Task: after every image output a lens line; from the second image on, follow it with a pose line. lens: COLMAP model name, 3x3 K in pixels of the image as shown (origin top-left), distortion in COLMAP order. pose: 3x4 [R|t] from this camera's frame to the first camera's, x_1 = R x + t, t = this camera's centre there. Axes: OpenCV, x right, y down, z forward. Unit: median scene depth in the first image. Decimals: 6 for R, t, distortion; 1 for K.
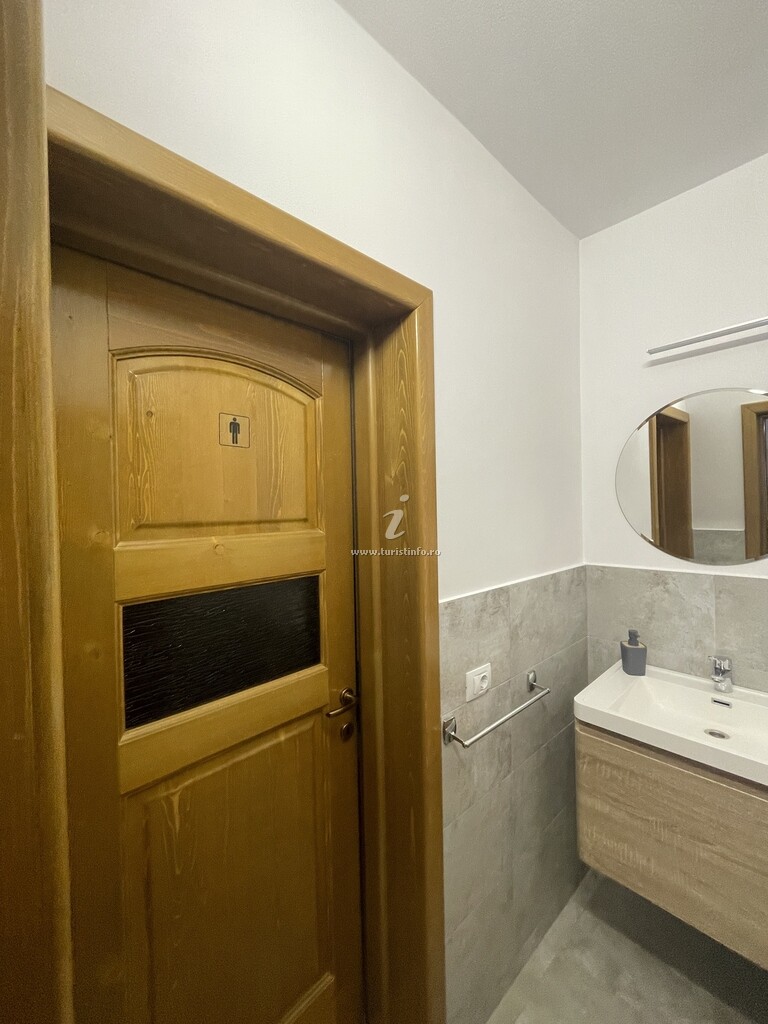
lens RADIAL K [[413.1, 0, 384.0], [0, 413.1, 512.0], [0, 0, 1]] dist [-0.002576, -0.000523]
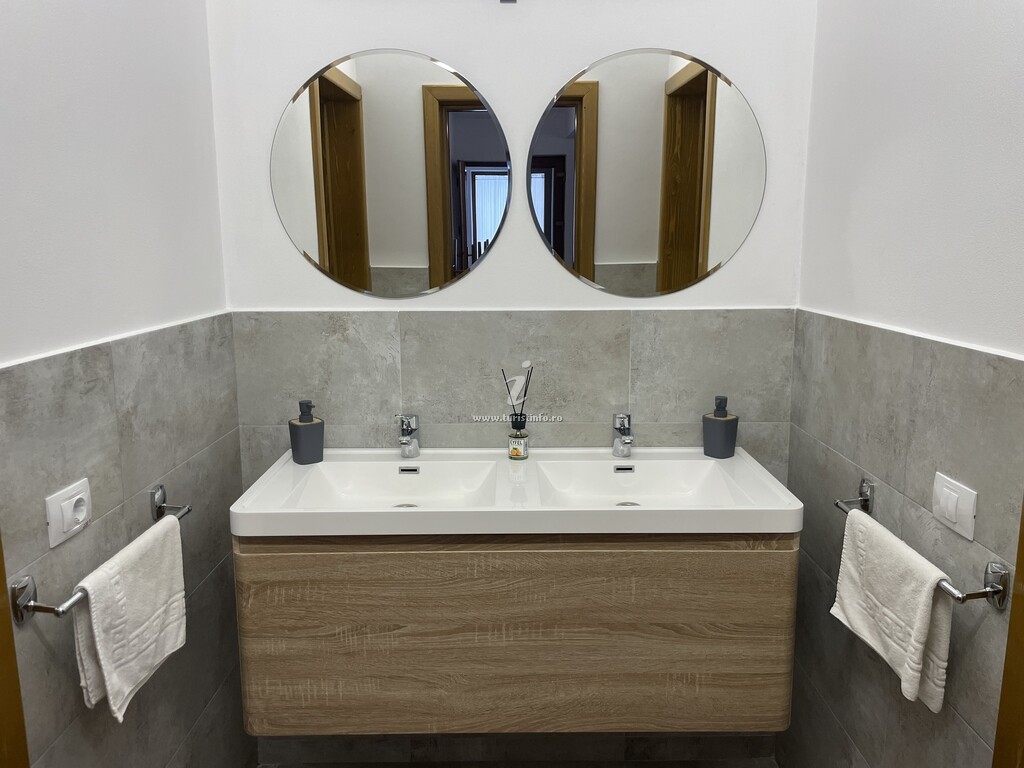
lens RADIAL K [[767.5, 0, 521.9], [0, 767.5, 367.5], [0, 0, 1]] dist [0.095658, -0.125701]
pose [[0.667749, -0.101750, 0.737400, -0.101924], [-0.010534, 0.989223, 0.146037, 0.048255], [-0.744312, -0.105284, 0.659481, -0.110765]]
